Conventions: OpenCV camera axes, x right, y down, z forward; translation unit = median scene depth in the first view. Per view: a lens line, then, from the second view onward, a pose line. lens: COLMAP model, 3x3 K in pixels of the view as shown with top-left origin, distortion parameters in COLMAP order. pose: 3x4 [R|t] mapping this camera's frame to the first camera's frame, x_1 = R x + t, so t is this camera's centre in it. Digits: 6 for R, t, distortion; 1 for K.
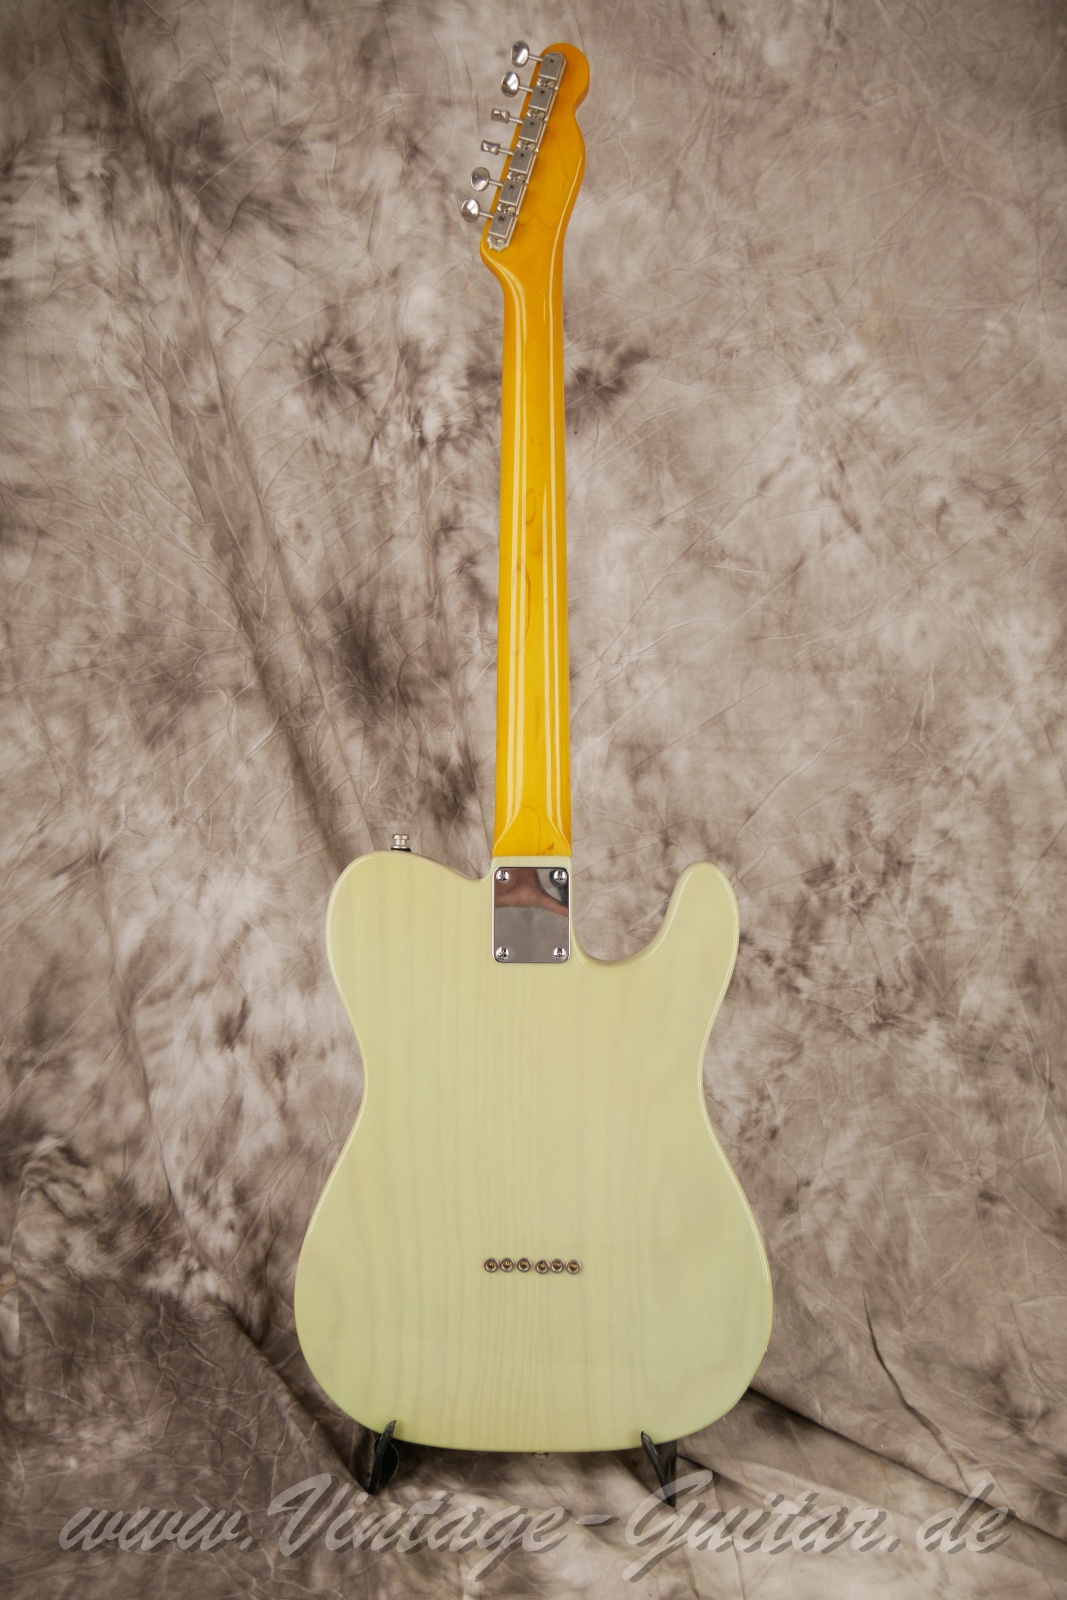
lens RADIAL K [[1201.4, 0, 554.5], [0, 1201.4, 854.1], [0, 0, 1]] dist [-0.049887, 0.010984]
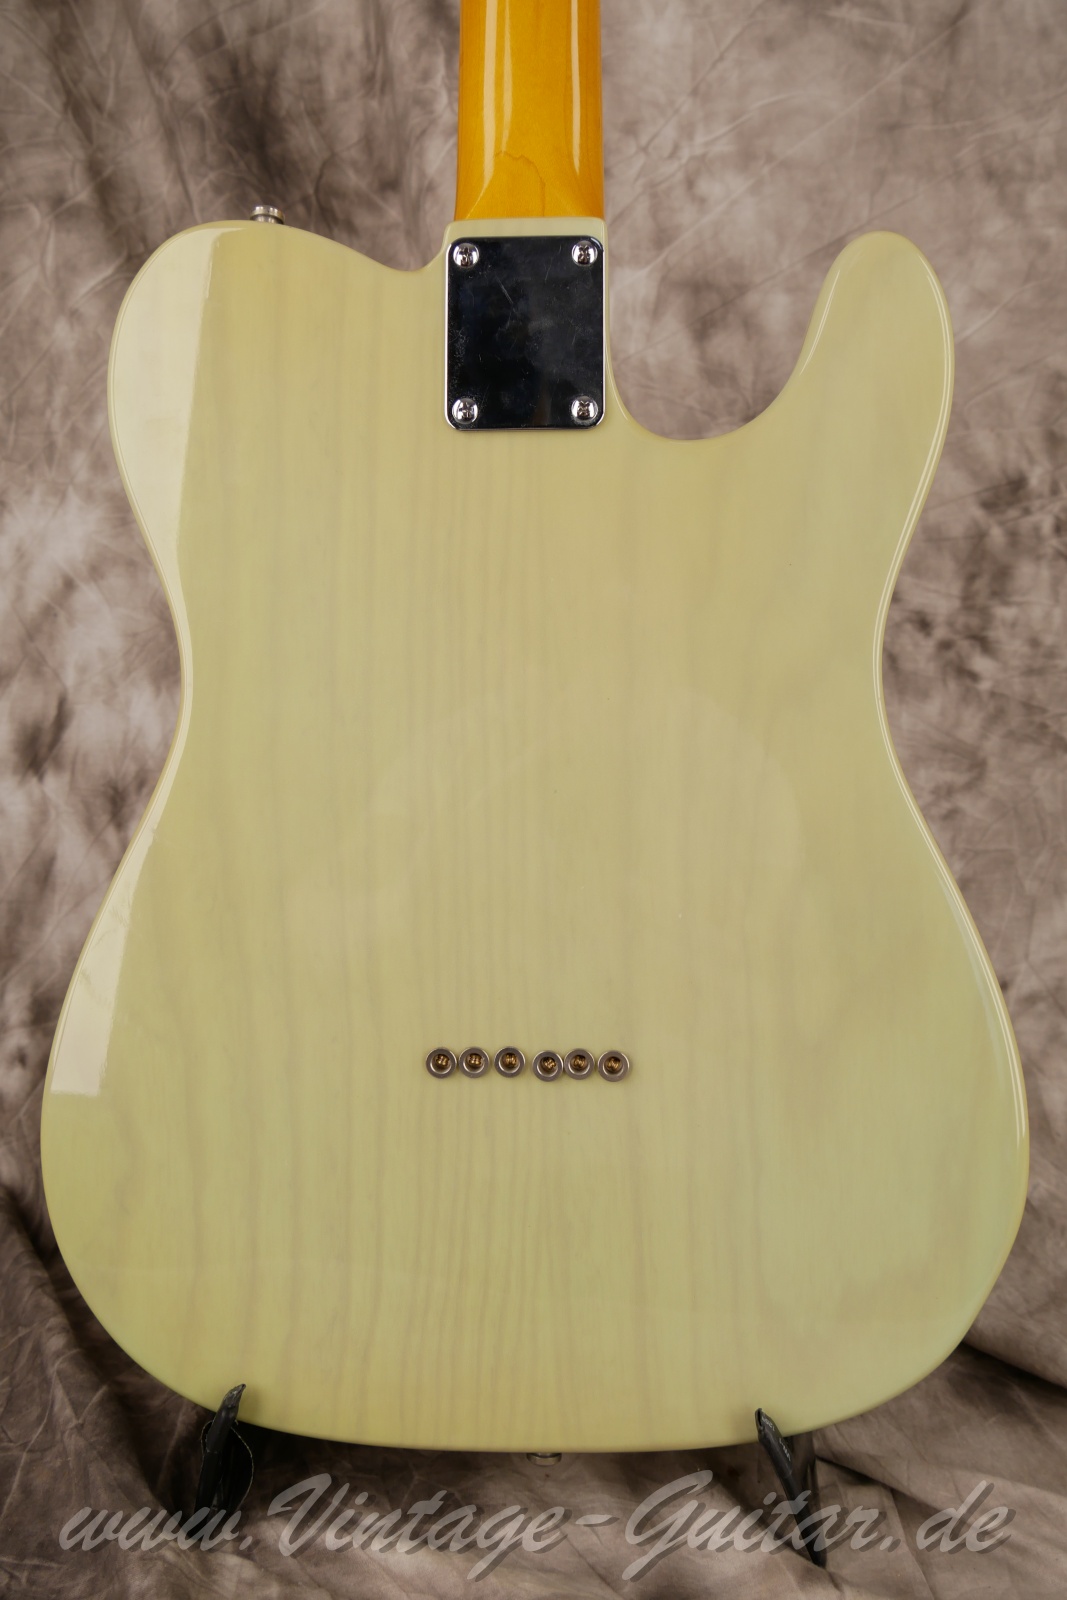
lens RADIAL K [[1201.4, 0, 555.7], [0, 1201.4, 844.4], [0, 0, 1]] dist [-0.049887, 0.010984]
pose [[0.999961, -0.000792, -0.008813, -0.002027], [0.000849, 0.999979, 0.006465, 0.191290], [0.008808, -0.006472, 0.999940, 0.391457]]
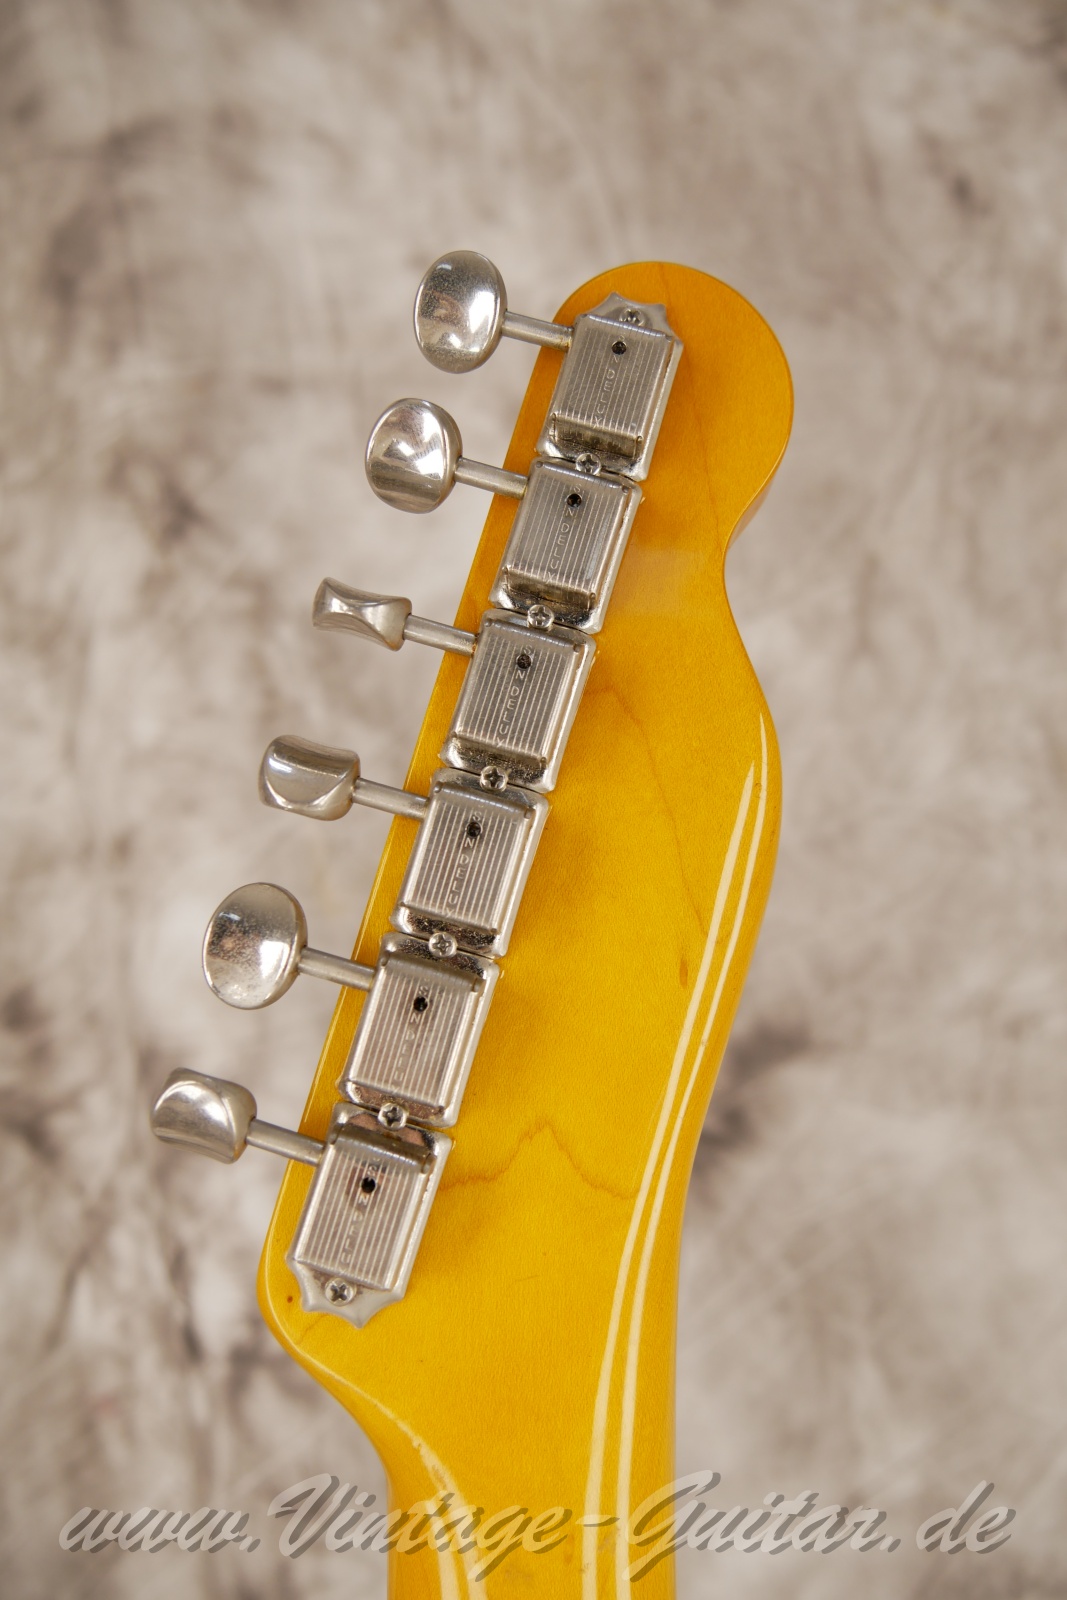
lens RADIAL K [[1225.6, 0, 550.0], [0, 1225.6, 881.6], [0, 0, 1]] dist [-0.050980, 0.009572]
pose [[0.999392, -0.006441, 0.034271, -0.016558], [0.009760, 0.995179, -0.097586, -0.438842], [-0.033477, 0.097861, 0.994637, 0.621560]]
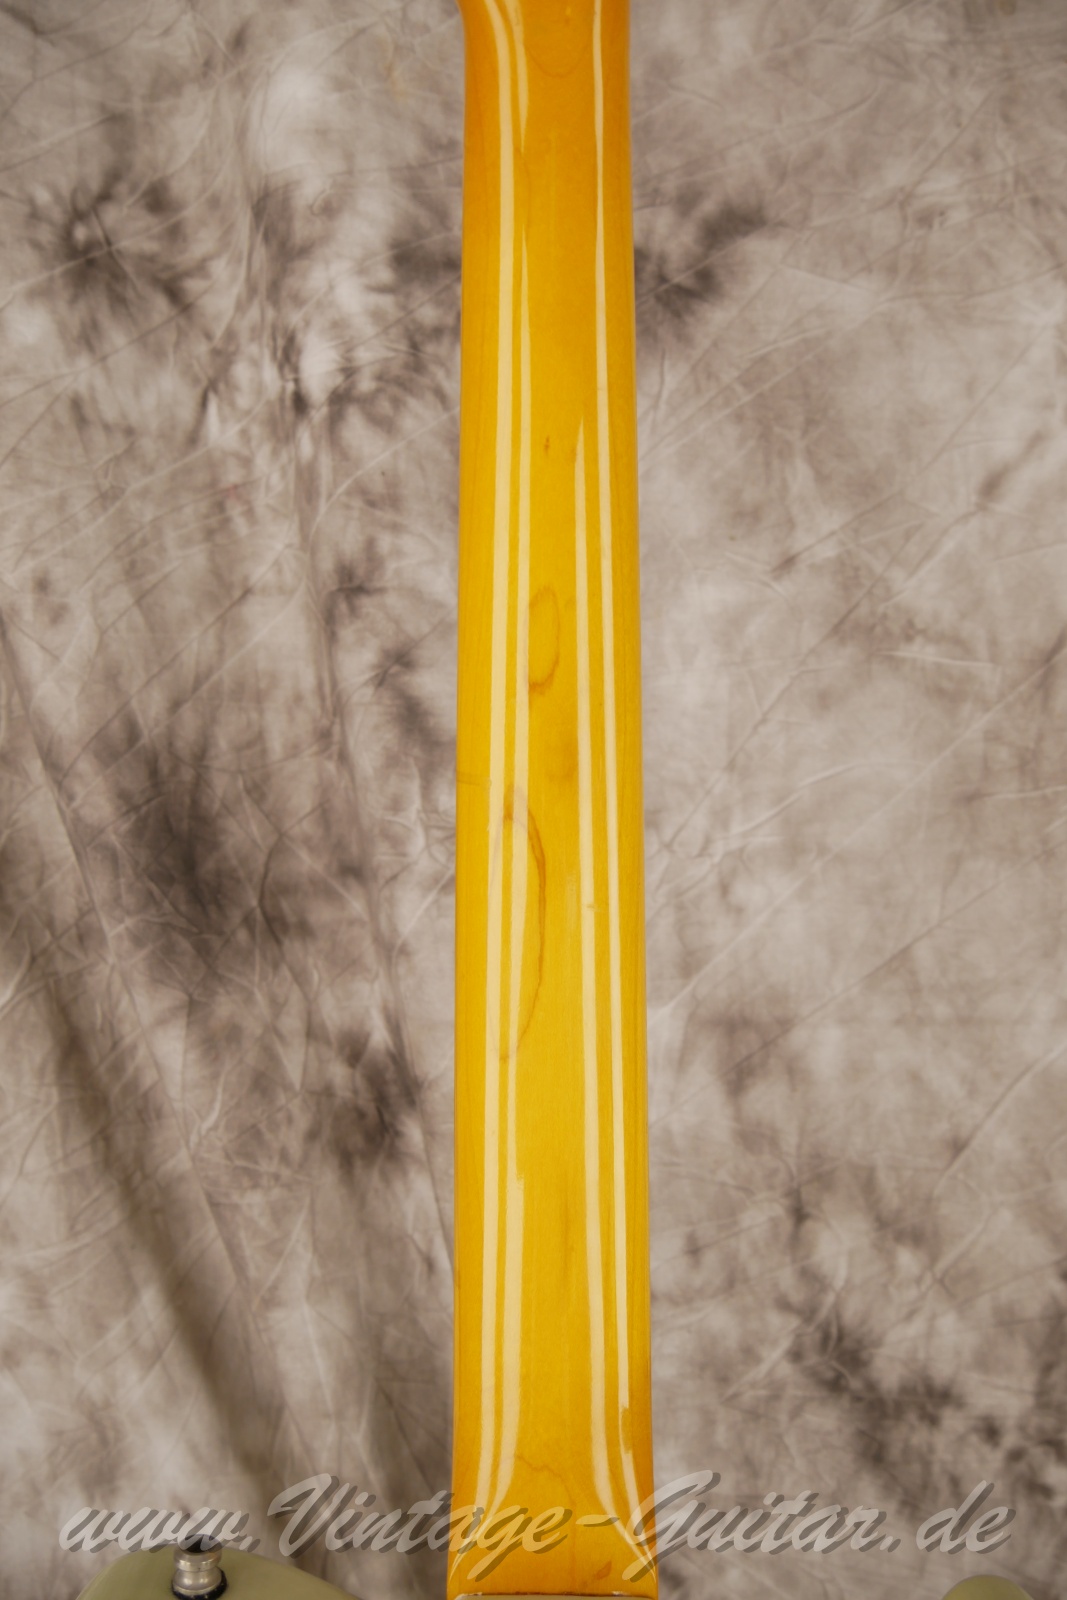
lens RADIAL K [[1225.6, 0, 563.2], [0, 1225.6, 826.0], [0, 0, 1]] dist [-0.050980, 0.009572]
pose [[0.999780, -0.004472, 0.020496, -0.015639], [0.003225, 0.998164, 0.060491, -0.202646], [-0.020729, -0.060411, 0.997958, 0.495467]]
